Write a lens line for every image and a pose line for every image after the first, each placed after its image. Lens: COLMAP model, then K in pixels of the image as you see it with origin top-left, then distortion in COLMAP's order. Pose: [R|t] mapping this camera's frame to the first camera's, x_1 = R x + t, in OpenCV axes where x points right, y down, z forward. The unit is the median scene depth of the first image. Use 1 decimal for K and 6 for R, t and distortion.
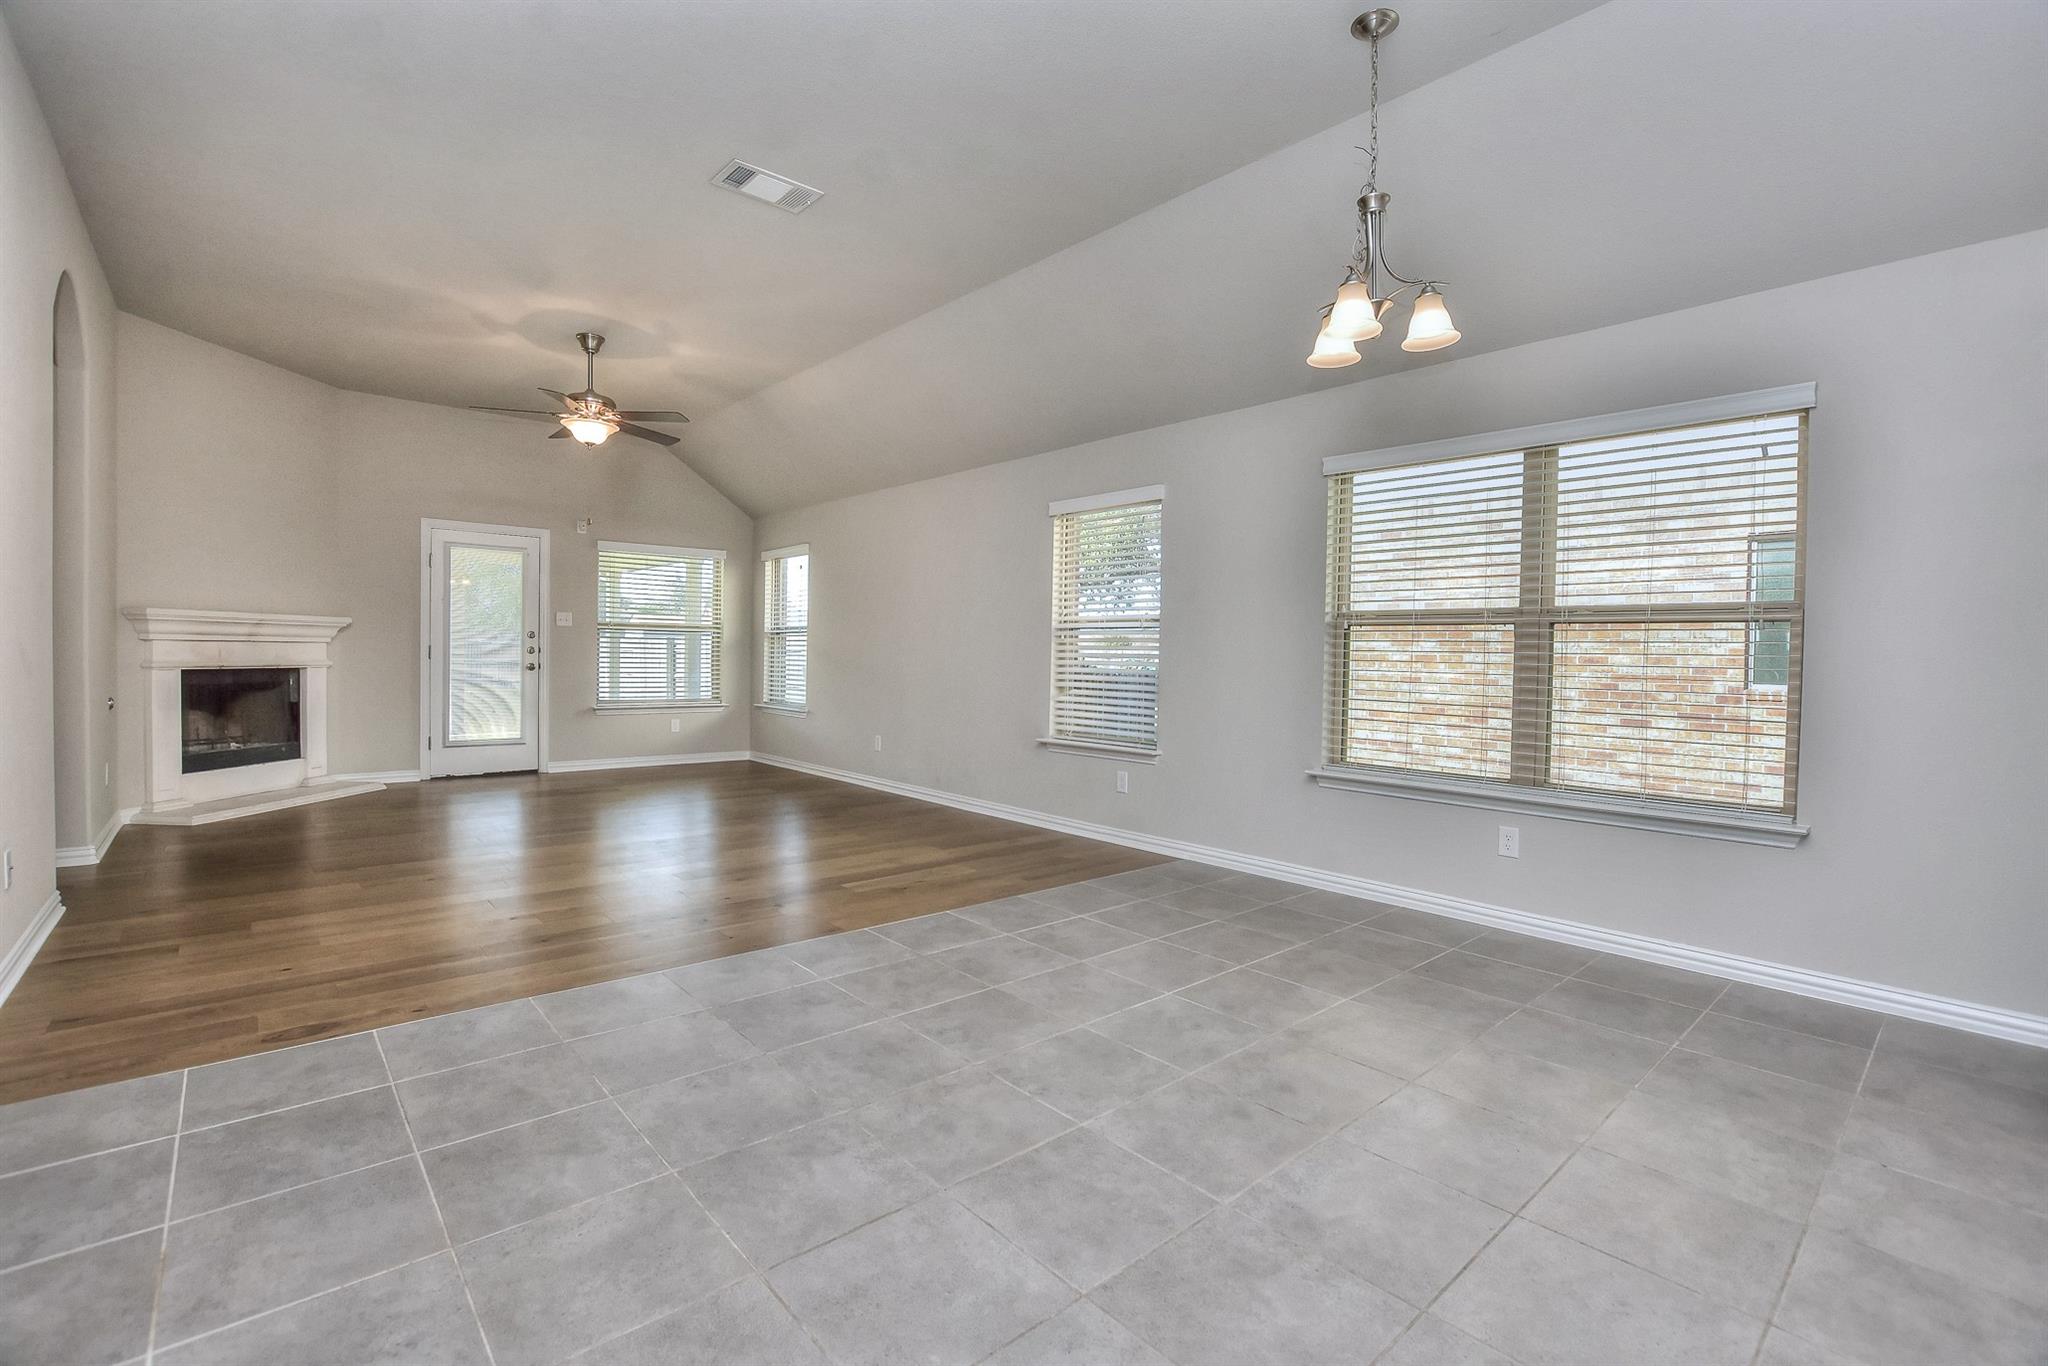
lens RADIAL K [[898.9, 0, 991.8], [0, 898.9, 672.2], [0, 0, 1]] dist [-0.031489, 0.002379]
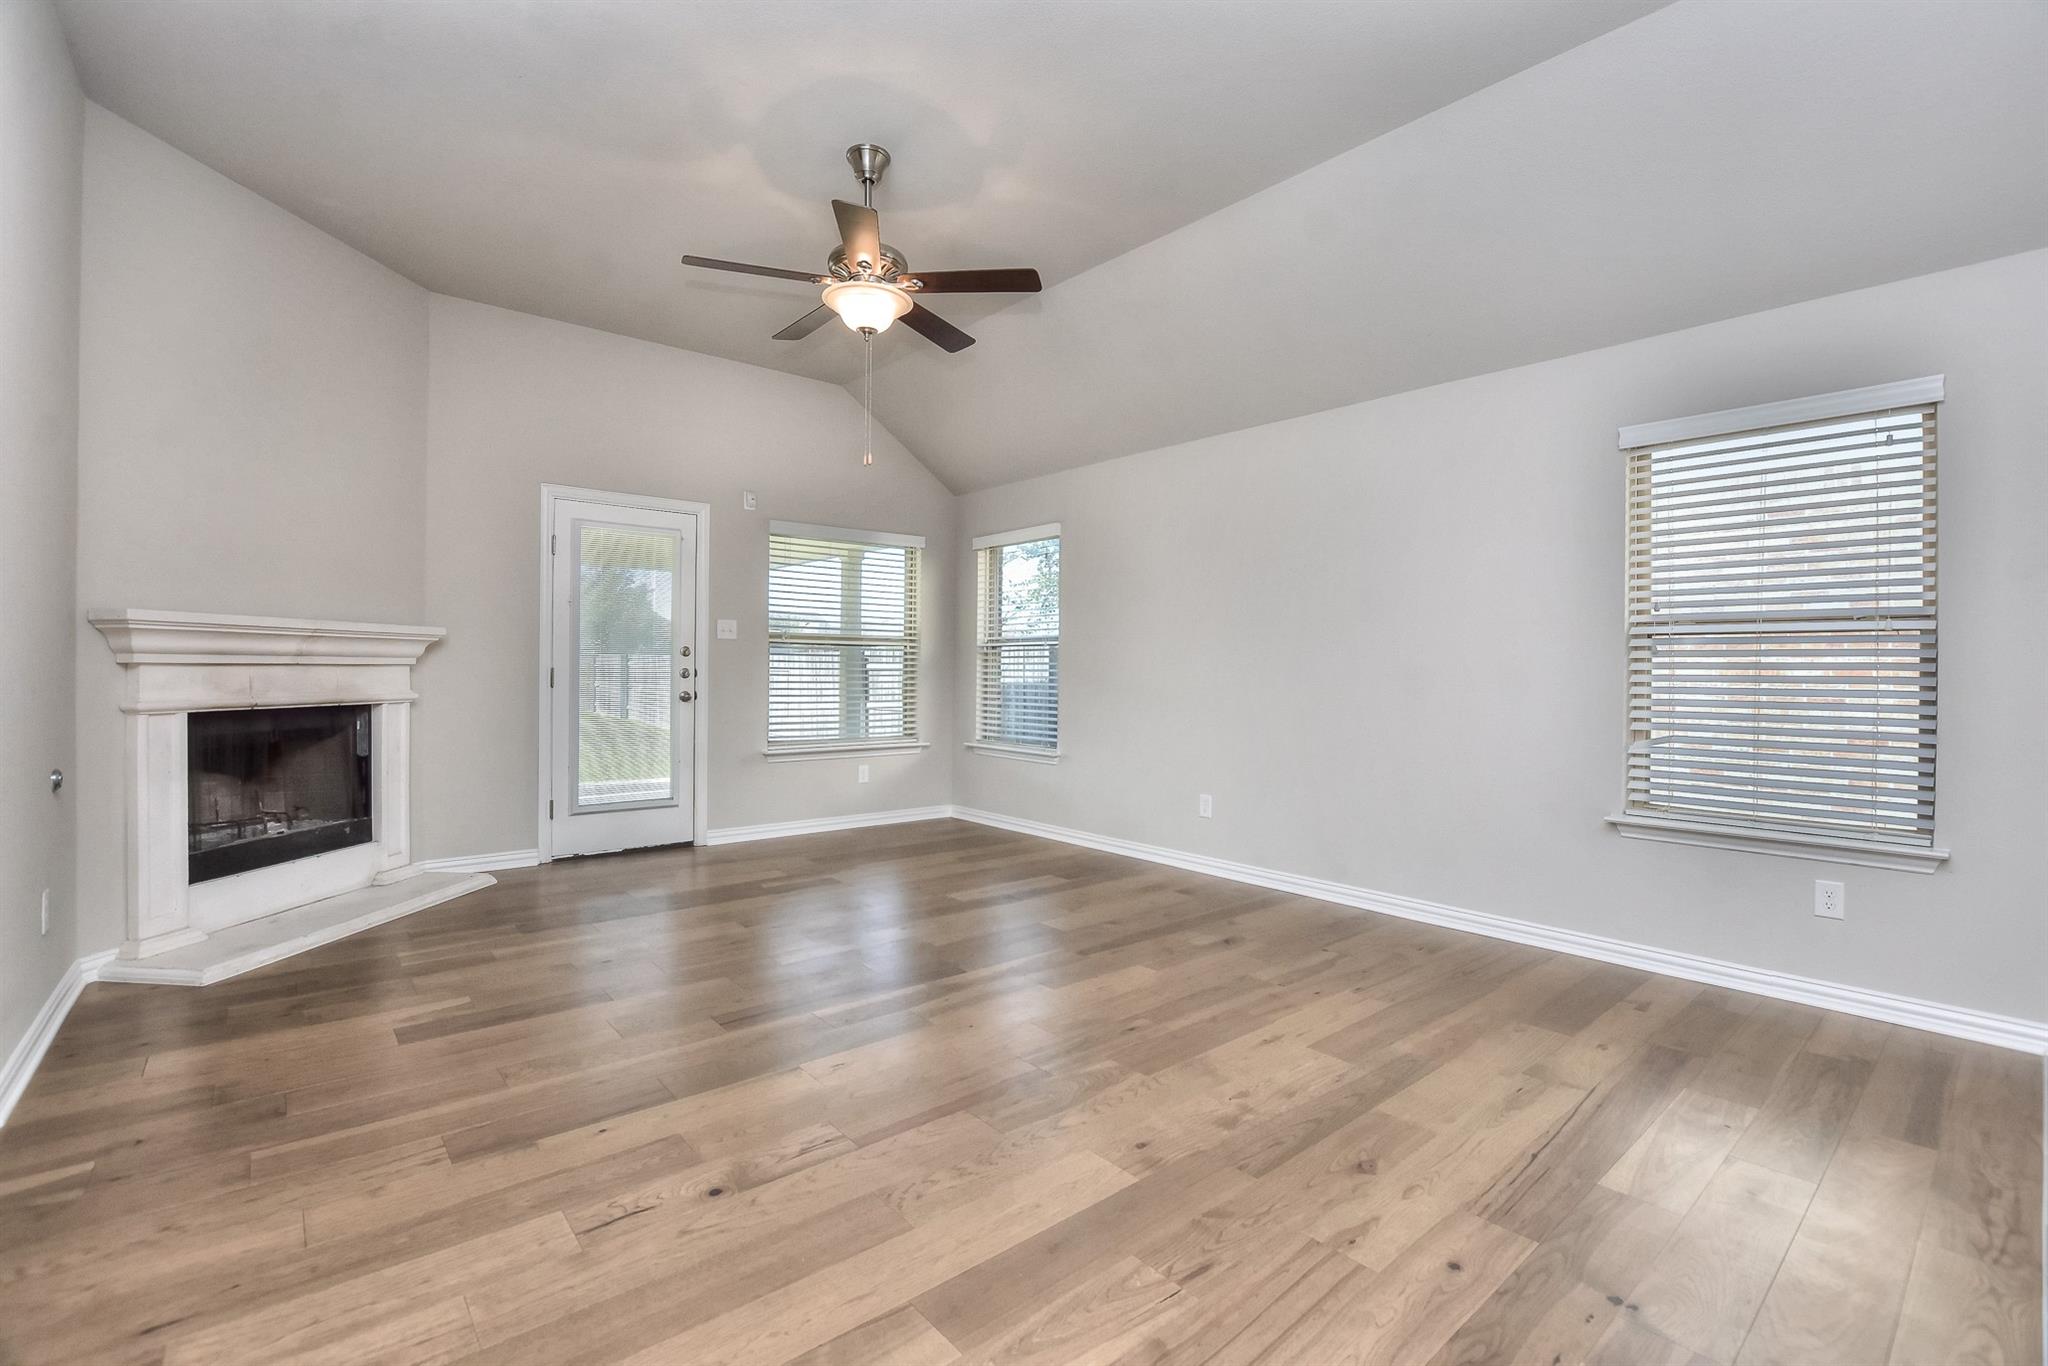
lens RADIAL K [[898.9, 0, 1002.8], [0, 898.9, 679.3], [0, 0, 1]] dist [-0.031489, 0.002379]
pose [[0.999947, -0.006732, -0.007817, -0.353007], [0.006652, 0.999926, -0.010193, -0.015560], [0.007886, 0.010140, 0.999917, 0.395032]]
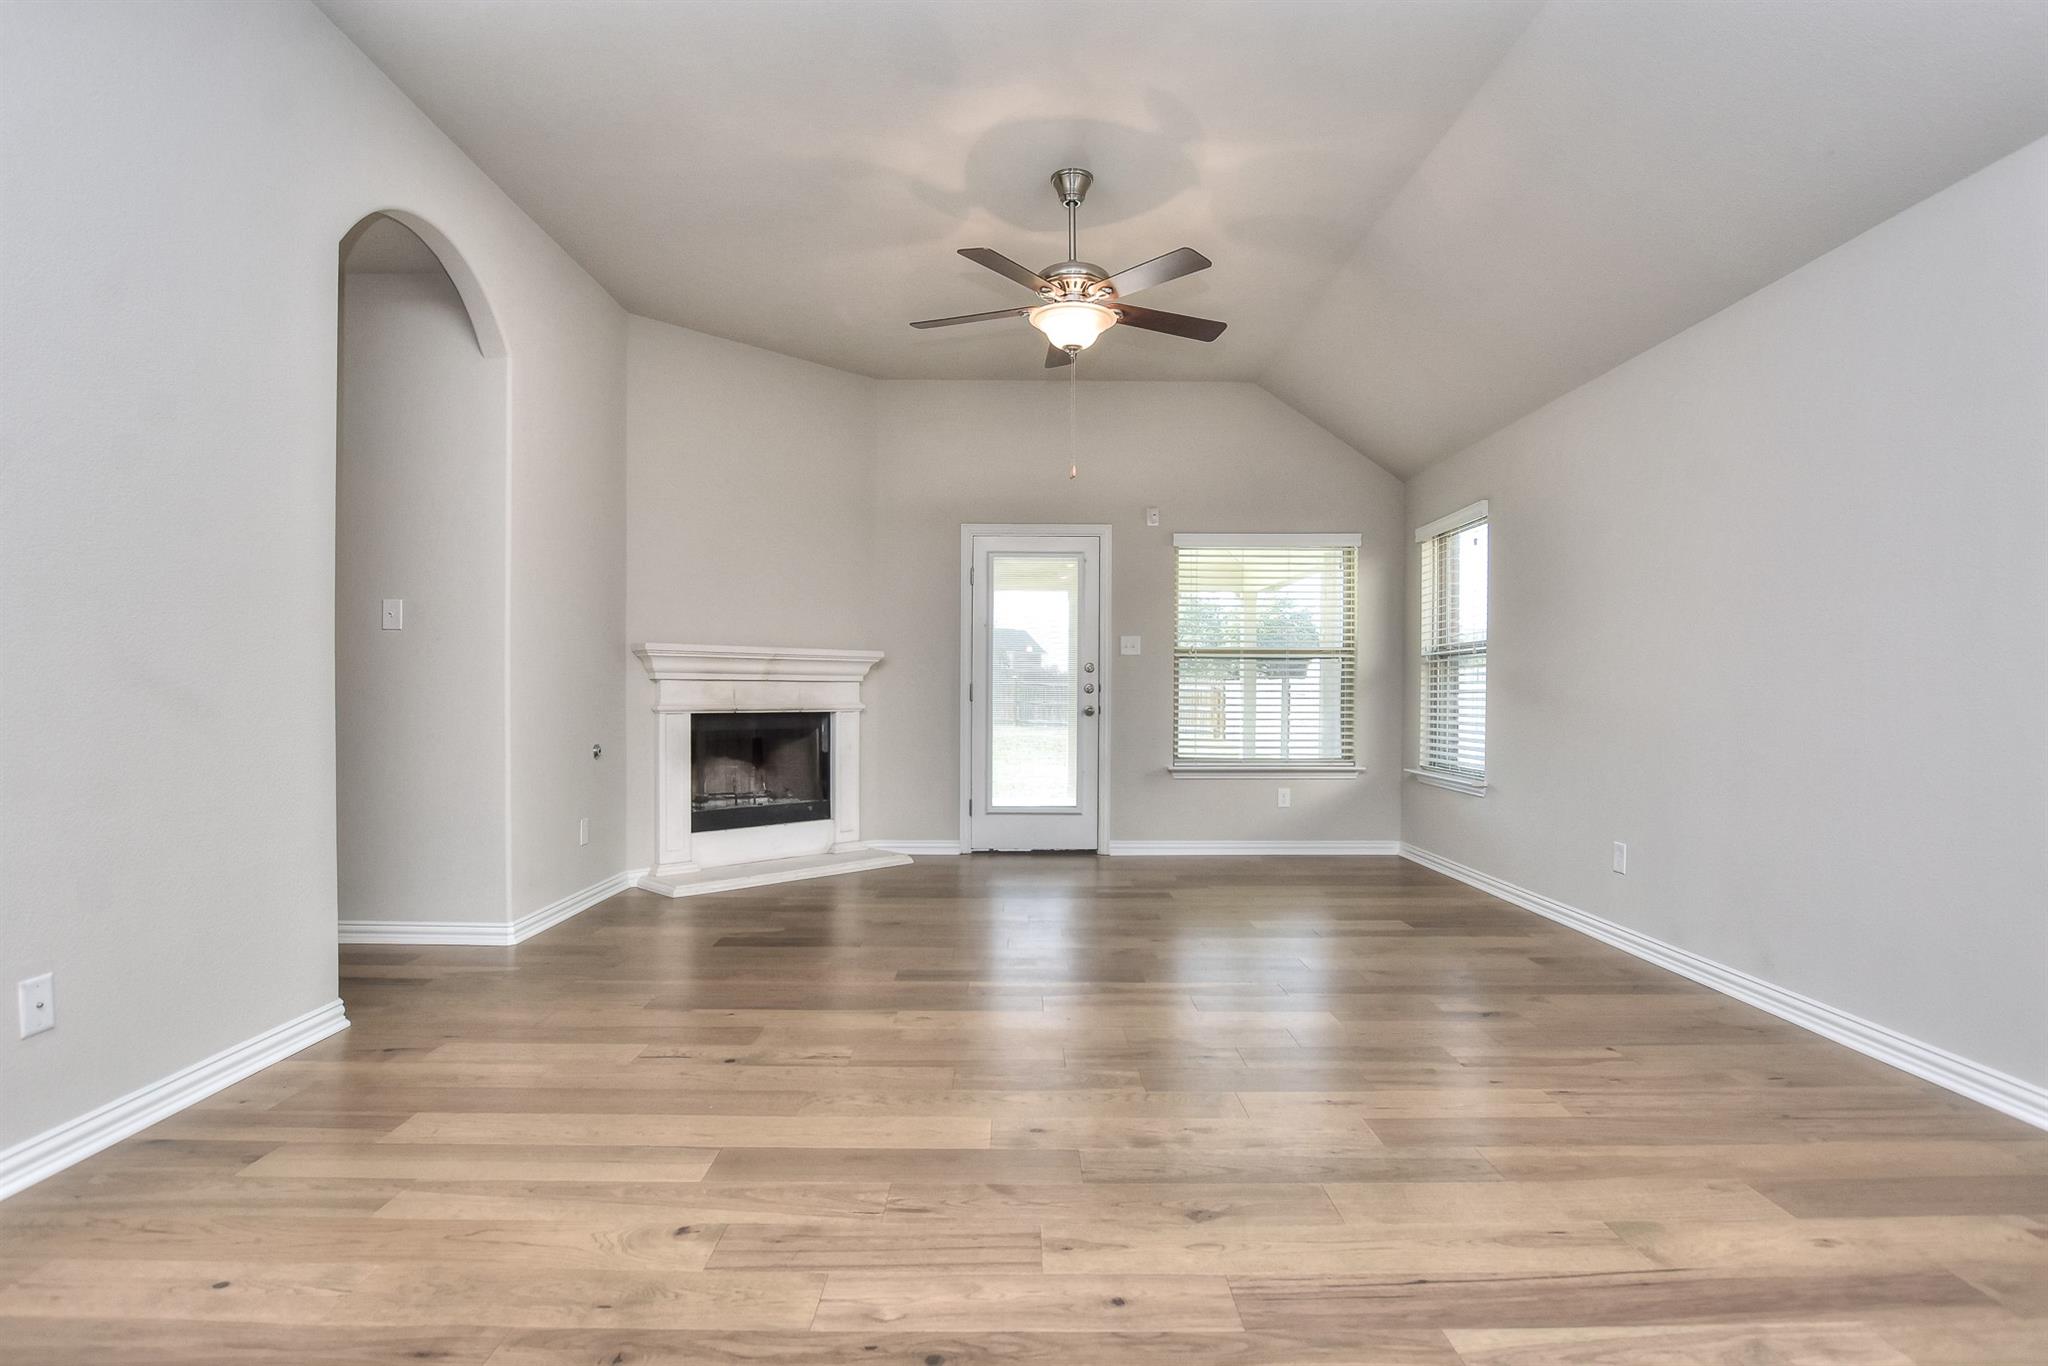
lens RADIAL K [[994.0, 0, 1016.6], [0, 994.0, 711.3], [0, 0, 1]] dist [-0.035061, 0.007899]
pose [[0.765147, -0.003135, -0.643848, -0.037935], [-0.004559, 0.999937, -0.010287, 0.003825], [0.643839, 0.010806, 0.765085, 0.444192]]
